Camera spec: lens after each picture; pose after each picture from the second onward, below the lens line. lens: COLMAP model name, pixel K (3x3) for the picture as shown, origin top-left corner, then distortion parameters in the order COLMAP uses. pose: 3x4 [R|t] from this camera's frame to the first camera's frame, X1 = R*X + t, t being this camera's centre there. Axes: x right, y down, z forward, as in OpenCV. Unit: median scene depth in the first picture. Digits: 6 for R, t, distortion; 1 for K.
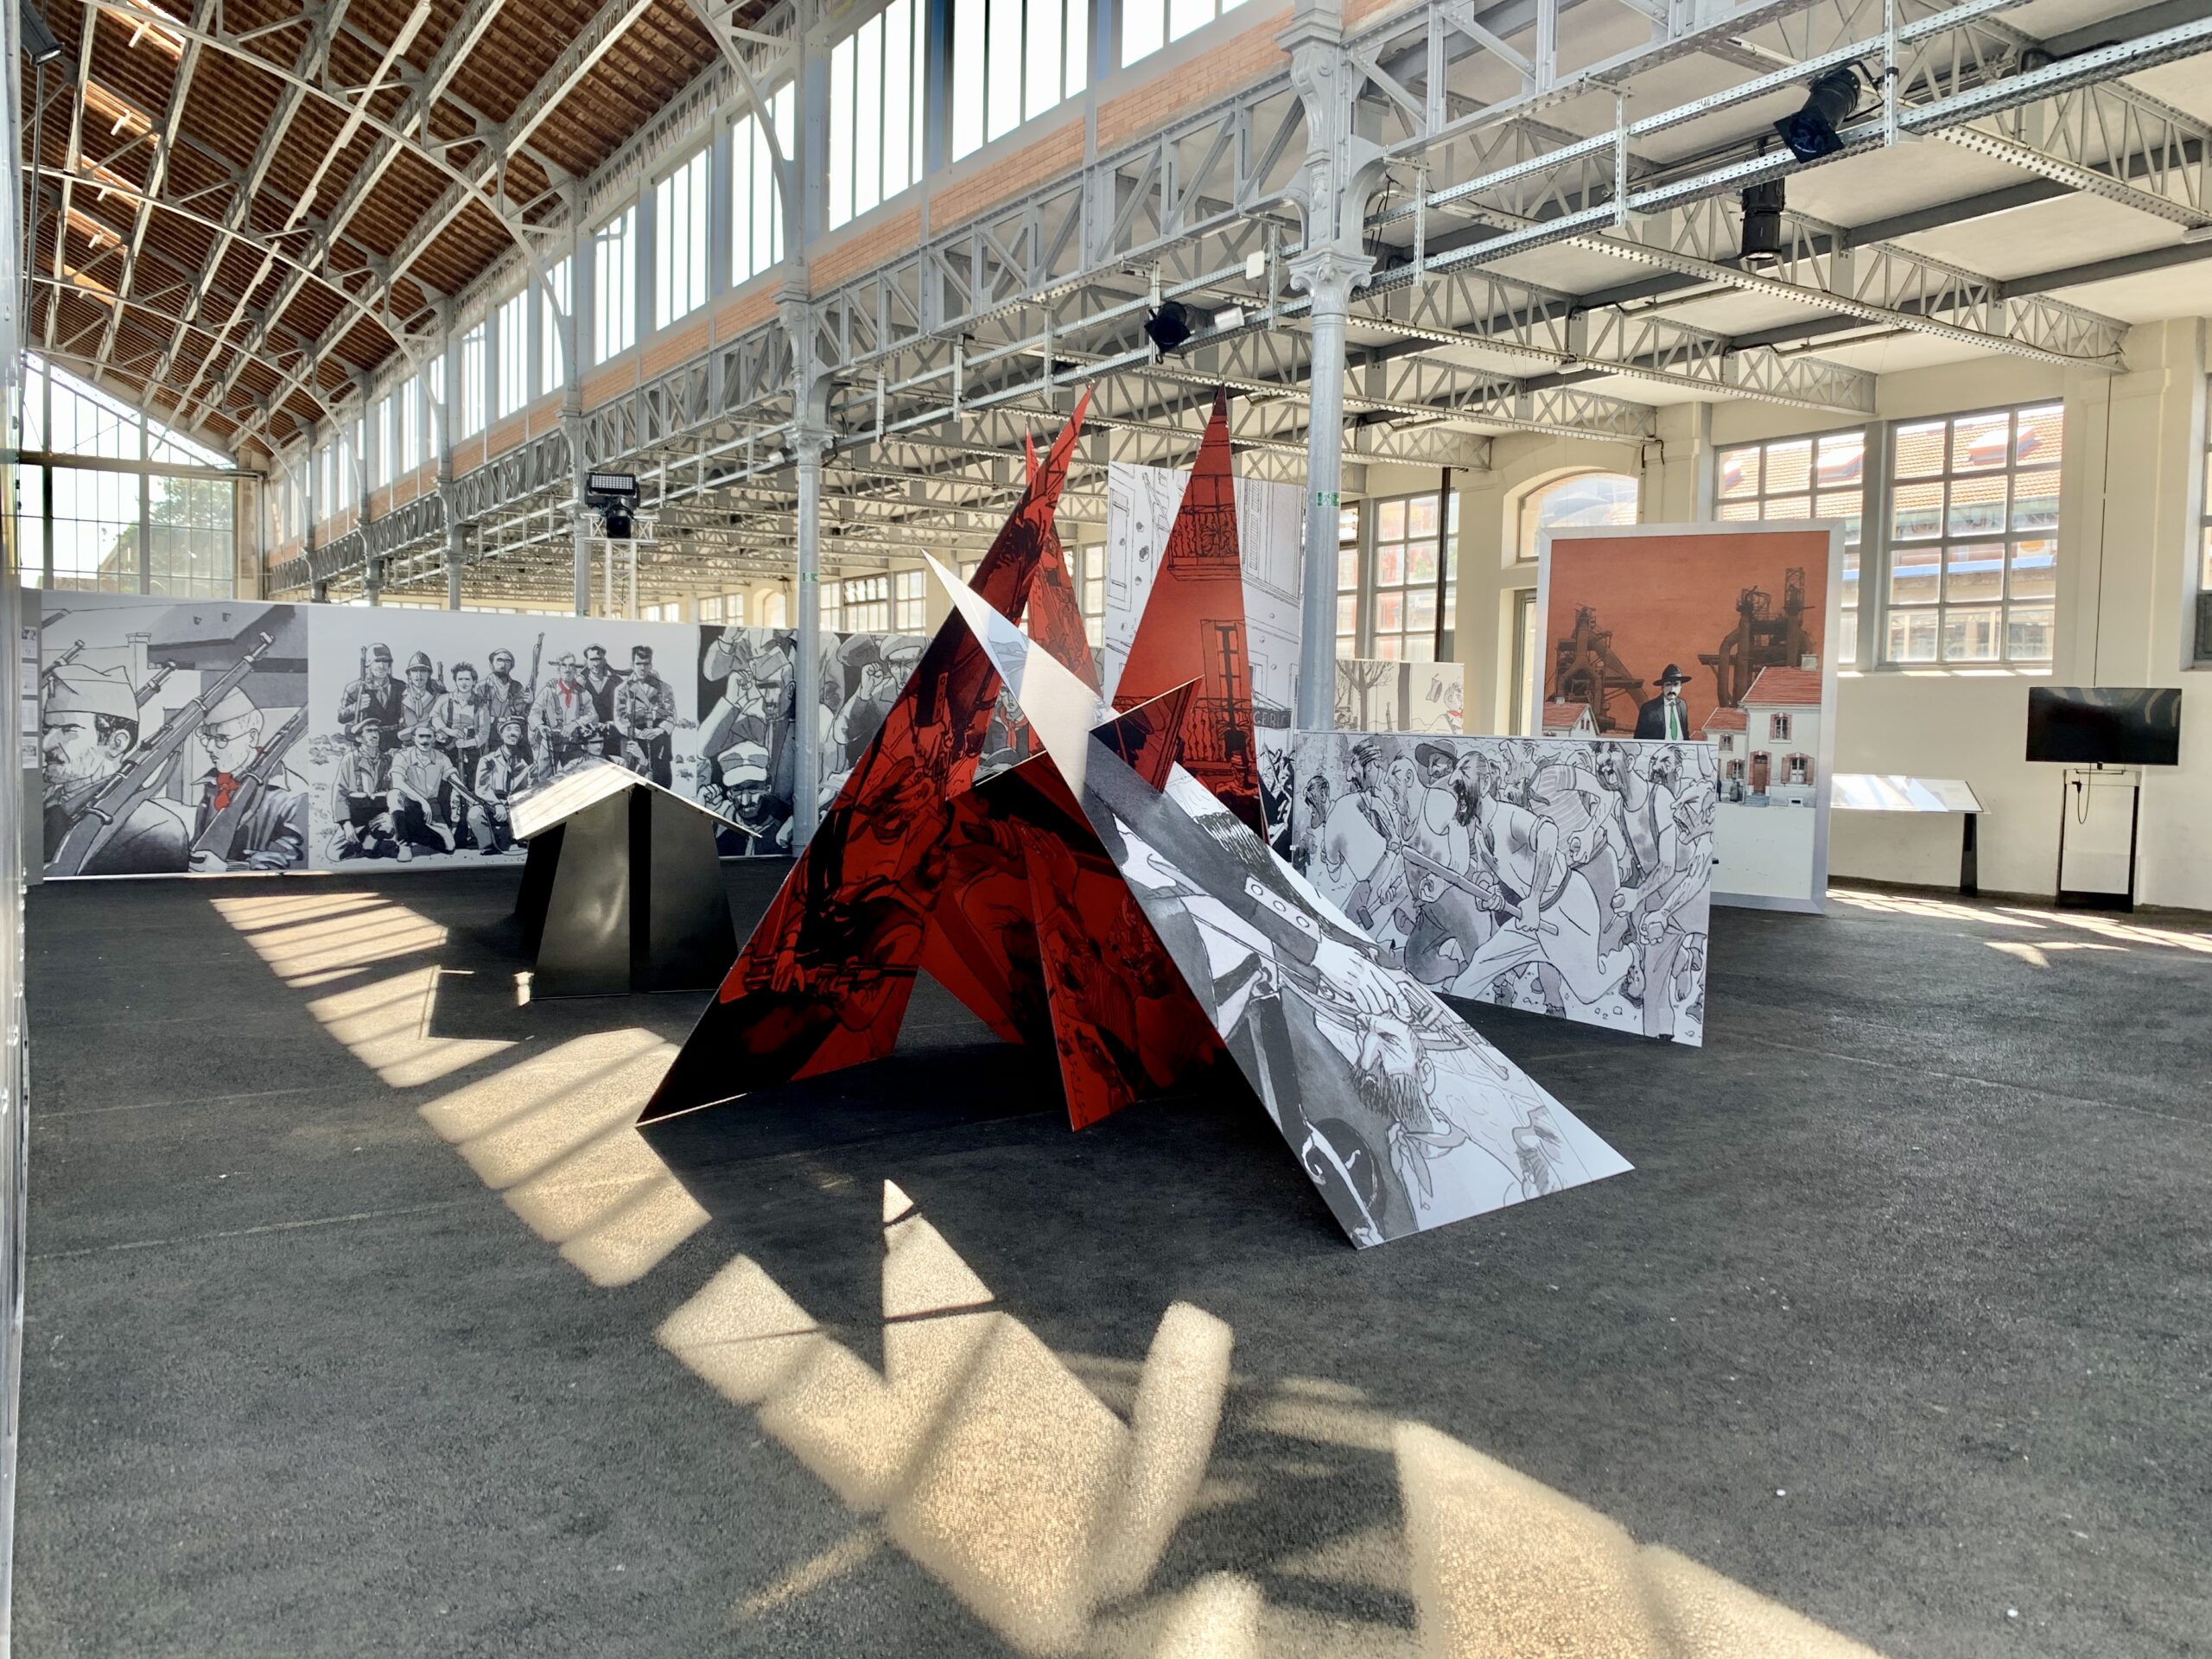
lens RADIAL K [[1670.4, 0, 1096.2], [0, 1670.4, 811.5], [0, 0, 1]] dist [0.051079, -0.083617]
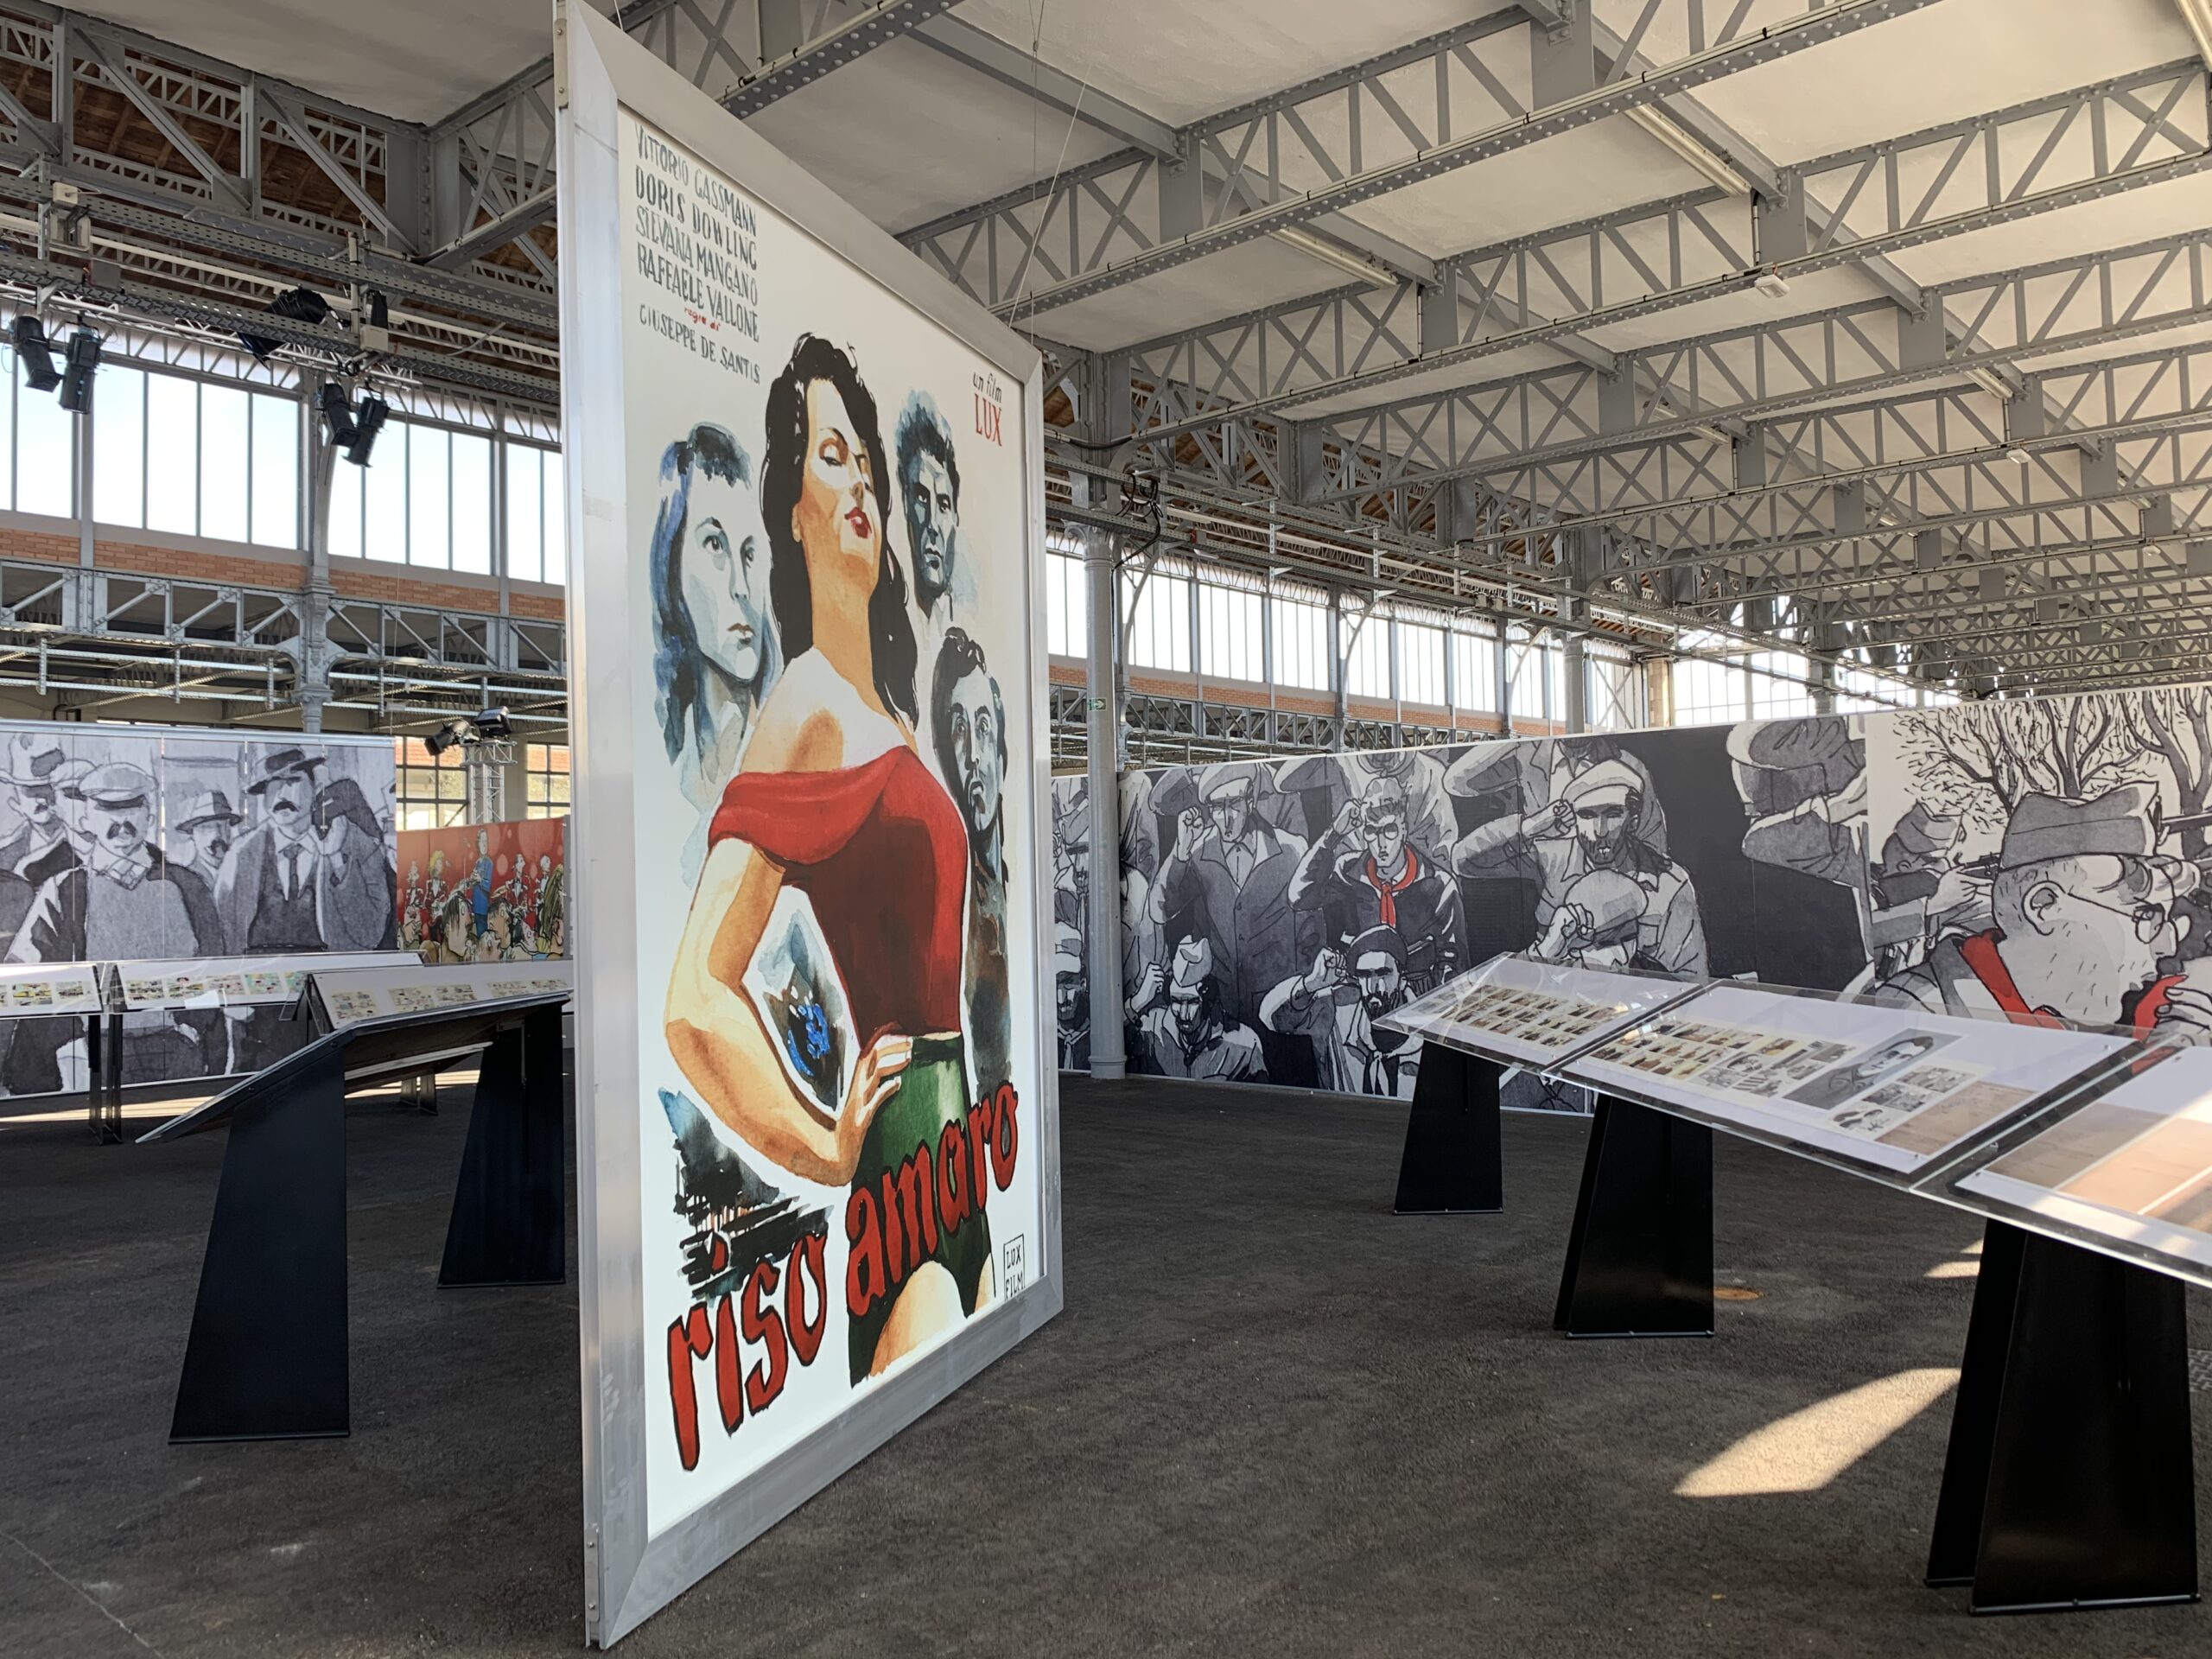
lens RADIAL K [[1670.4, 0, 1114.4], [0, 1670.4, 811.4], [0, 0, 1]] dist [0.051079, -0.083617]
pose [[0.265655, -0.072323, -0.961352, 0.639151], [-0.022837, 0.996430, -0.081272, -0.035165], [0.963798, 0.043545, 0.263055, 0.936133]]
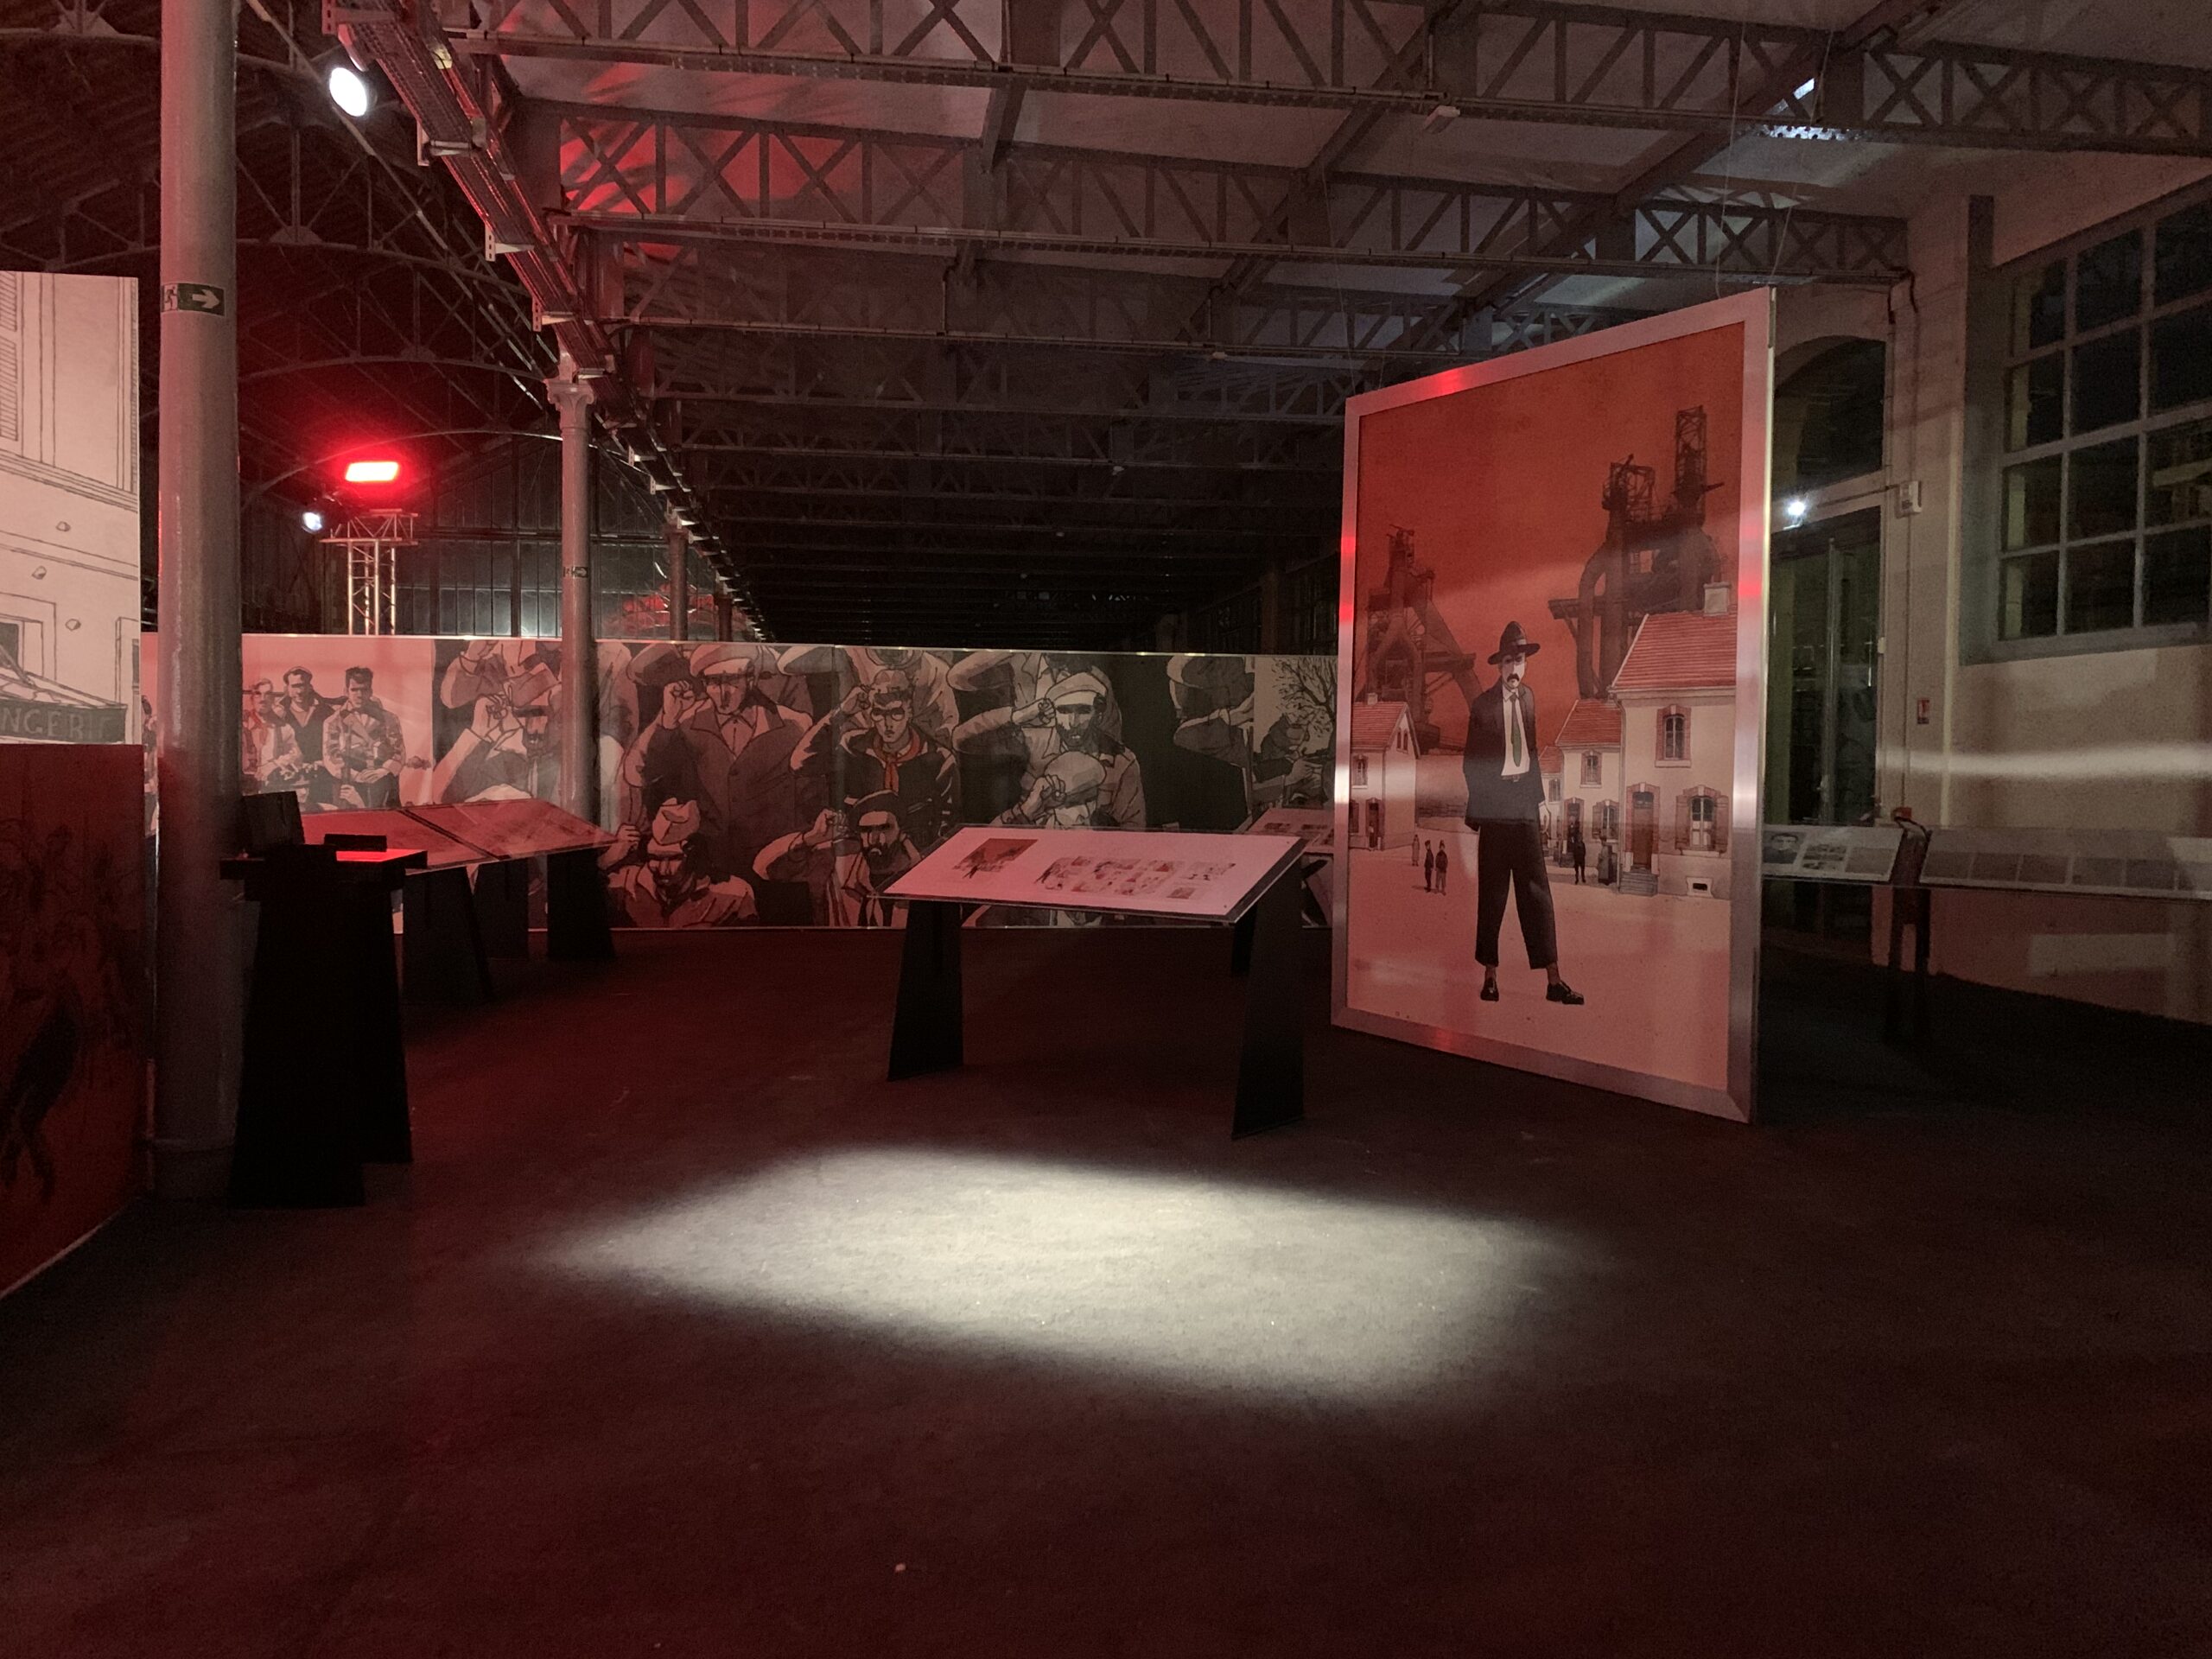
lens RADIAL K [[1670.4, 0, 1108.3], [0, 1670.4, 814.7], [0, 0, 1]] dist [0.051079, -0.083617]
pose [[0.911111, -0.001281, -0.412160, 0.432960], [-0.009957, 0.999635, -0.025117, -0.012063], [0.412042, 0.026989, 0.910765, 0.456215]]
